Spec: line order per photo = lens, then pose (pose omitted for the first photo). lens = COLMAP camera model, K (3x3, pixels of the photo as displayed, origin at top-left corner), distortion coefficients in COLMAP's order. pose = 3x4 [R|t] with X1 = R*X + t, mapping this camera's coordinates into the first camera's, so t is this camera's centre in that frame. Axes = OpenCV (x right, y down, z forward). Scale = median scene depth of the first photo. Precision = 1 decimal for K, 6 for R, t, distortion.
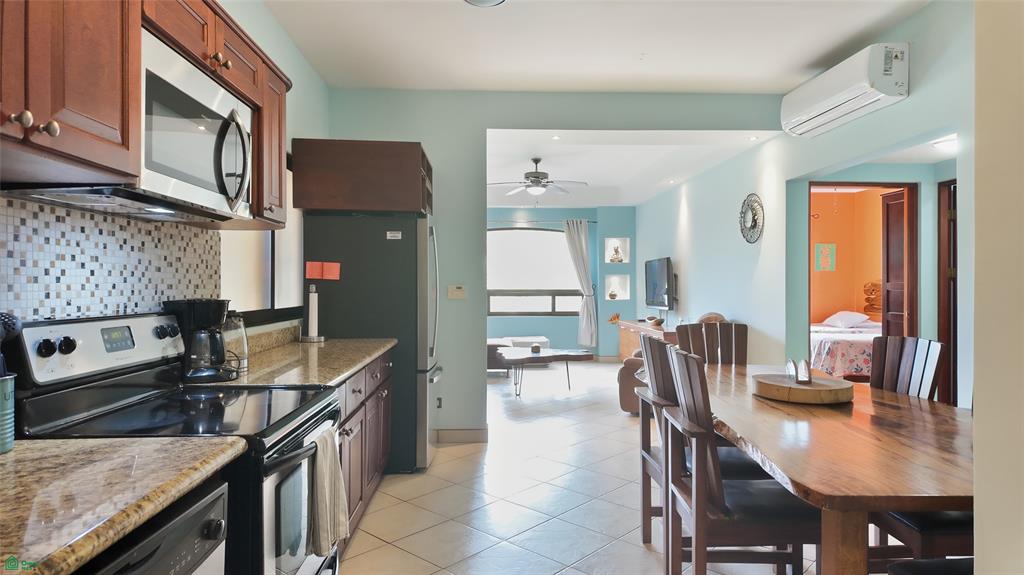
lens RADIAL K [[603.1, 0, 512.0], [0, 603.1, 287.5], [0, 0, 1]] dist [0.083337, -0.089565]
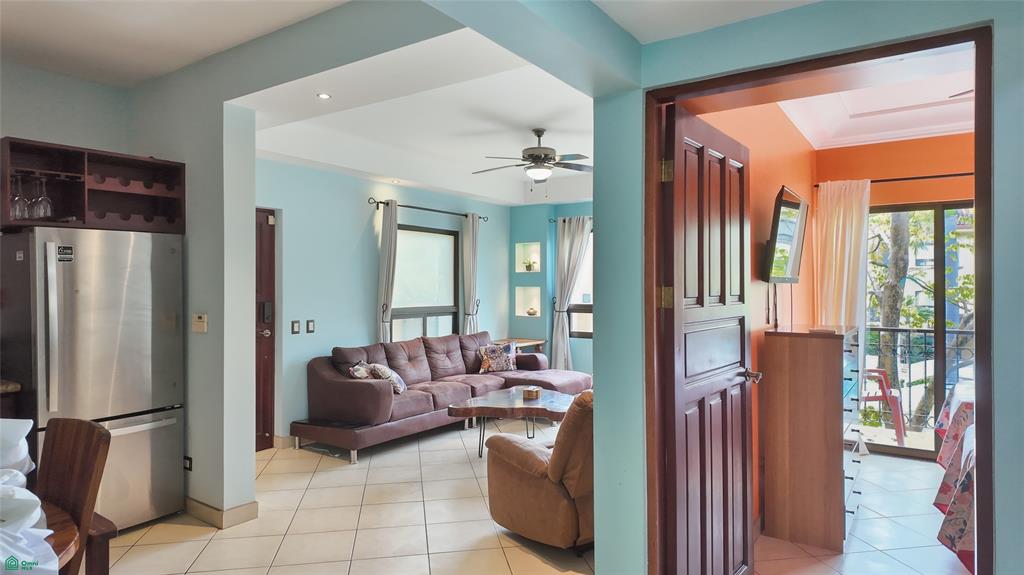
lens RADIAL K [[603.1, 0, 512.0], [0, 603.1, 287.5], [0, 0, 1]] dist [0.083337, -0.089565]
pose [[0.799824, -0.000781, -0.600233, 0.343760], [-0.000707, 0.999997, -0.002242, -0.016938], [0.600234, 0.002218, 0.799822, 0.306399]]
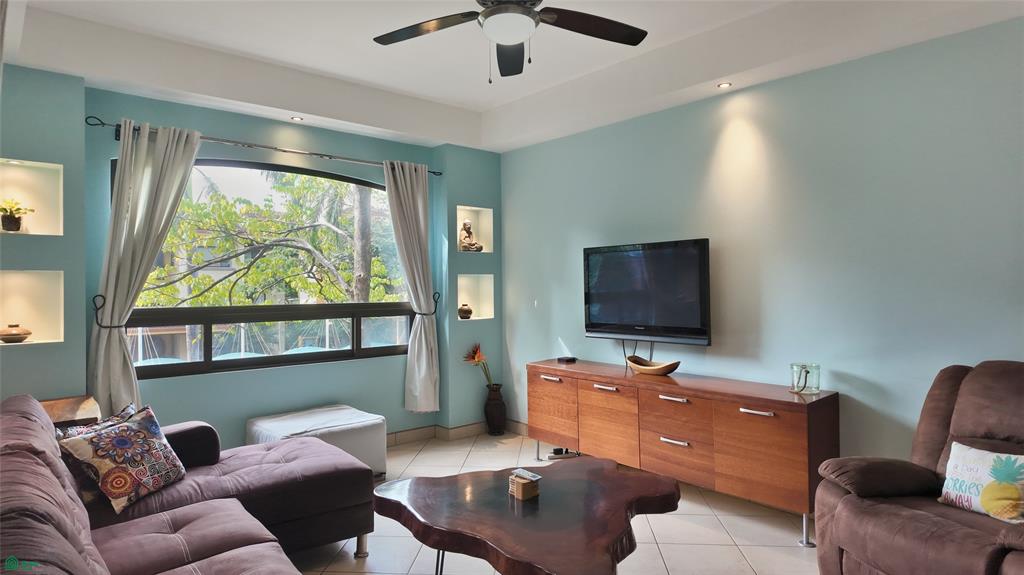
lens RADIAL K [[603.1, 0, 512.0], [0, 603.1, 287.5], [0, 0, 1]] dist [0.083337, -0.089565]
pose [[0.784165, -0.006018, 0.620523, -0.138403], [0.007764, 0.999970, -0.000114, -0.008573], [-0.620503, 0.004907, 0.784188, 0.552100]]
